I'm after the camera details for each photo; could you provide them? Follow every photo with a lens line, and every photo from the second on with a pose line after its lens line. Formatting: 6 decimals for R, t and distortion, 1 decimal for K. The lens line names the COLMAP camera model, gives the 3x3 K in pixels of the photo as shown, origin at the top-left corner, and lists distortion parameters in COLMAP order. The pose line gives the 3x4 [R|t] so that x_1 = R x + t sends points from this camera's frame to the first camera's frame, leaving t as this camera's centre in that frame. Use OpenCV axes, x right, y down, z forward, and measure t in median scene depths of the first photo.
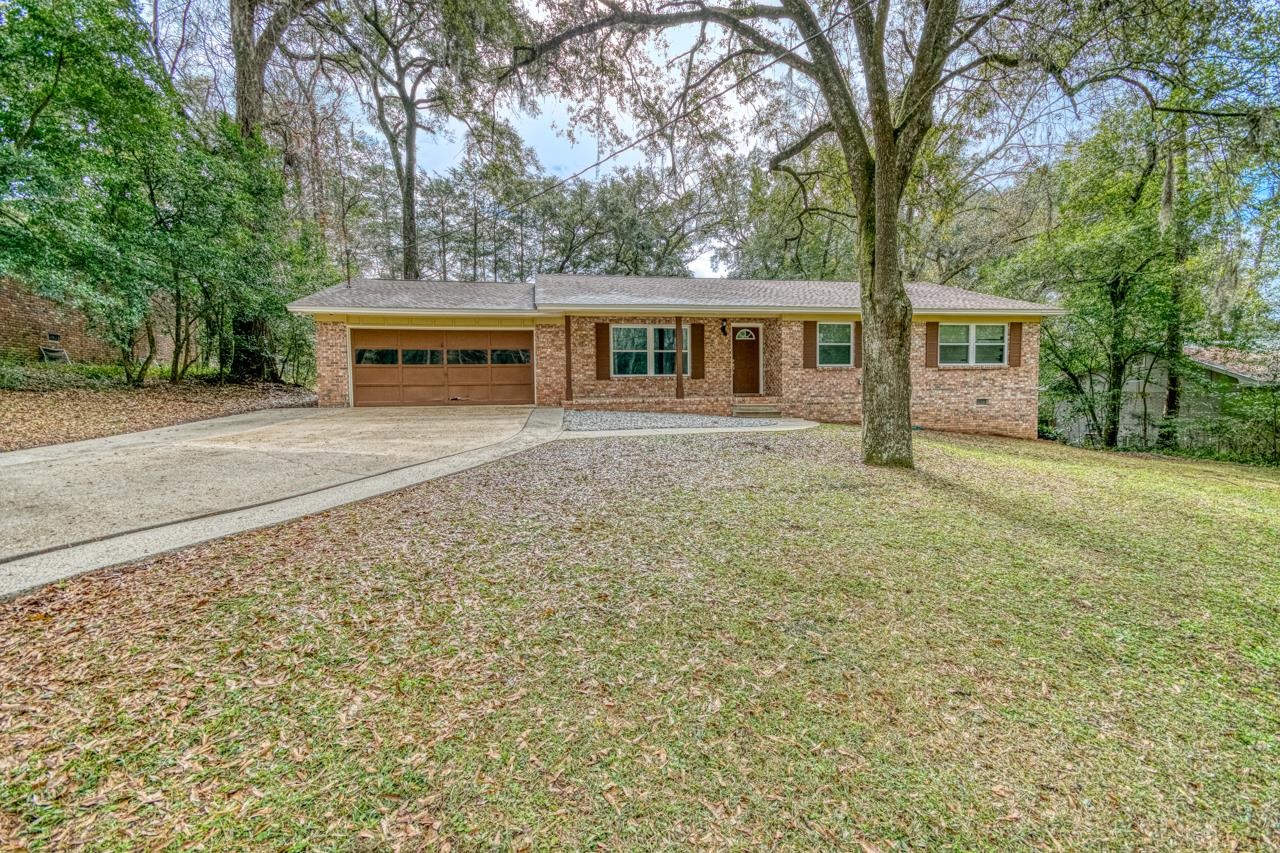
lens RADIAL K [[558.6, 0, 648.0], [0, 558.6, 425.1], [0, 0, 1]] dist [0.000727, -0.000412]
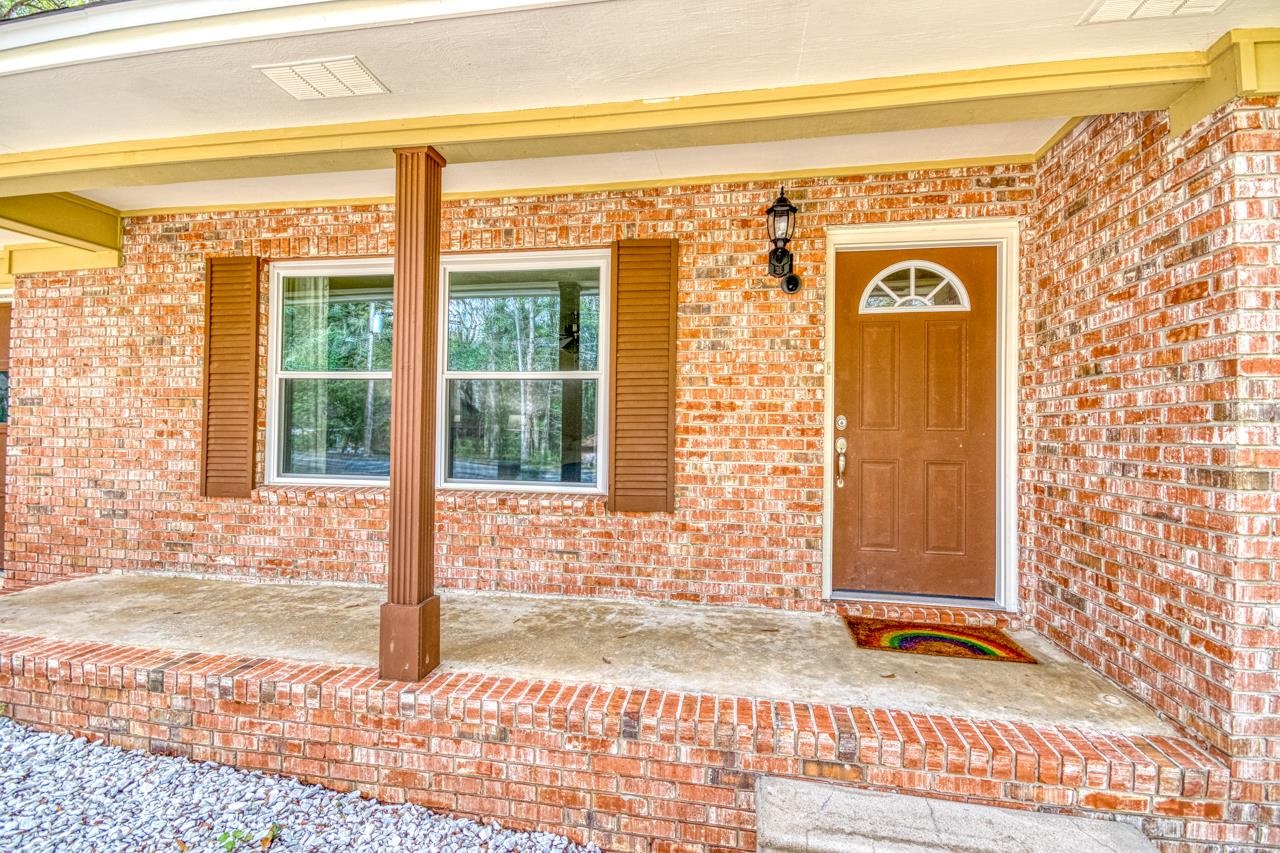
lens RADIAL K [[558.6, 0, 648.0], [0, 558.6, 425.1], [0, 0, 1]] dist [0.000727, -0.000412]
pose [[0.936510, 0.022544, -0.349915, 0.166084], [-0.045849, 0.997236, -0.058459, -0.105351], [0.347630, 0.070791, 0.934956, 0.838241]]
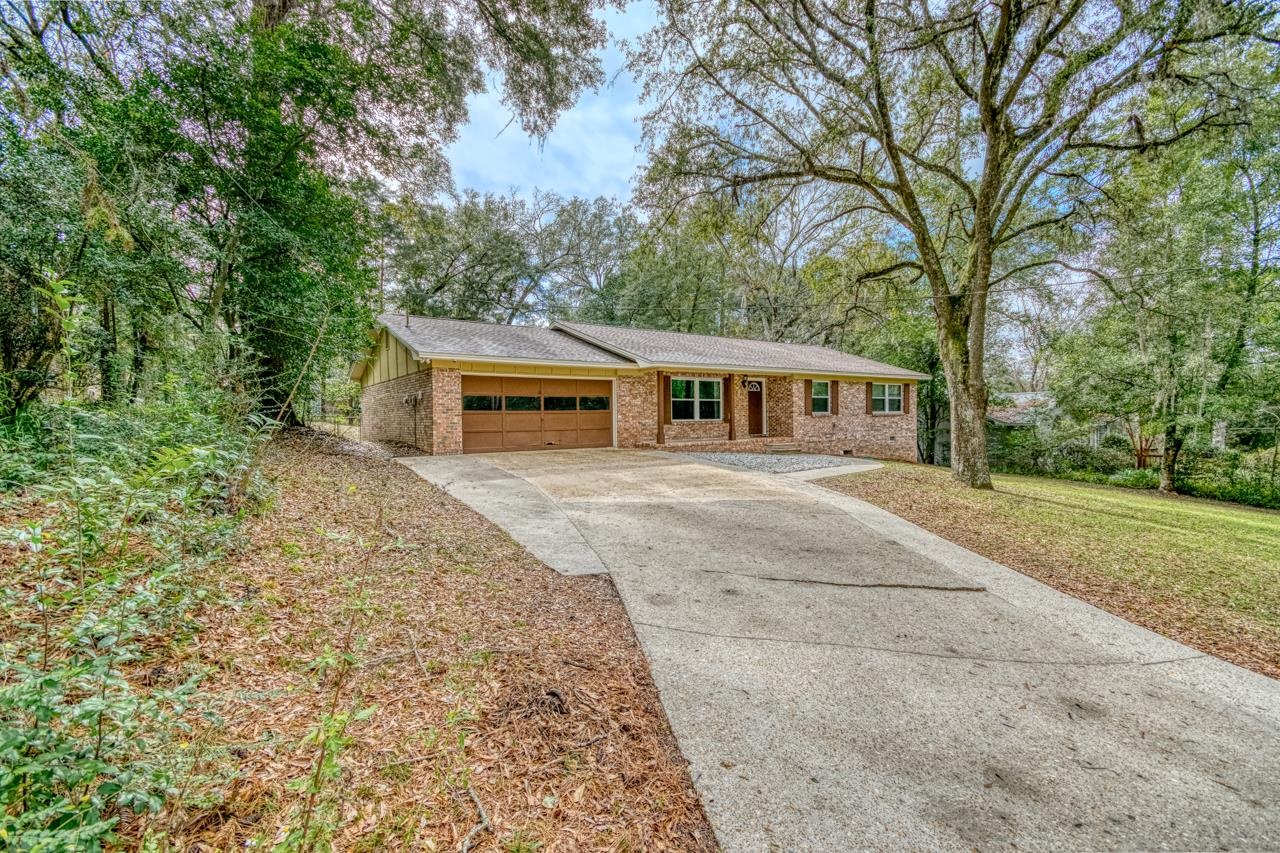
lens RADIAL K [[558.6, 0, 648.0], [0, 558.6, 425.1], [0, 0, 1]] dist [0.000727, -0.000412]
pose [[0.904528, -0.002931, 0.426403, -0.605812], [0.020763, 0.999093, -0.037177, -0.037280], [-0.425908, 0.042481, 0.903769, -0.026162]]
